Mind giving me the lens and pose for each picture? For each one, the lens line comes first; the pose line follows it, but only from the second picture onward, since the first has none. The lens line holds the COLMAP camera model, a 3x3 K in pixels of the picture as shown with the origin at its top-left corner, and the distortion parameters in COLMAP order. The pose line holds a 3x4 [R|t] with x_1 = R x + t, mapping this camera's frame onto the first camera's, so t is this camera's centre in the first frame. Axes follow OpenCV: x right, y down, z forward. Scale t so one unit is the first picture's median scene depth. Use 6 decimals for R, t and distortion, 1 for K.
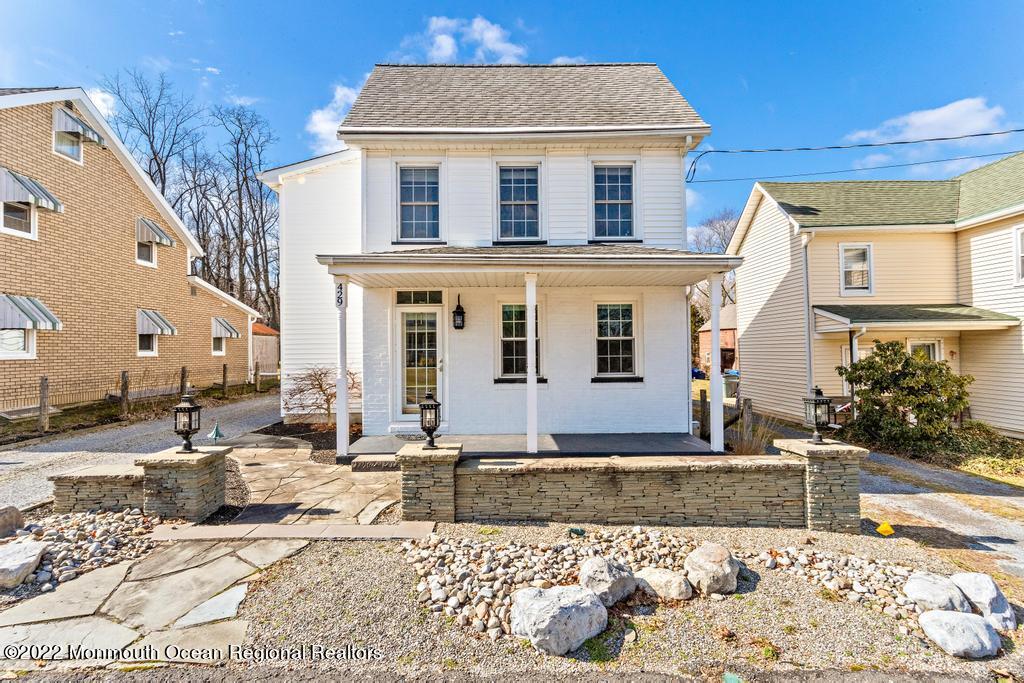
lens RADIAL K [[539.8, 0, 514.5], [0, 539.8, 342.7], [0, 0, 1]] dist [0.000416, 0.000216]
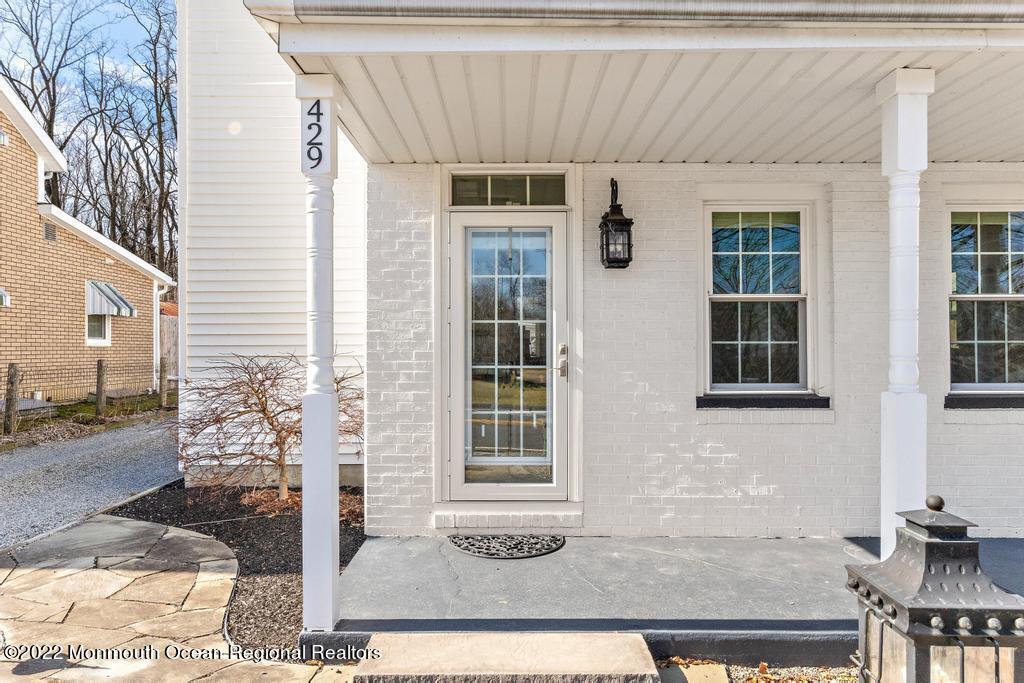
lens RADIAL K [[715.9, 0, 509.2], [0, 715.9, 342.4], [0, 0, 1]] dist [0.026808, -0.000183]
pose [[0.999508, 0.006806, -0.030603, -0.099792], [-0.006621, 0.999959, 0.006147, 0.016042], [0.030644, -0.005942, 0.999513, 0.296303]]
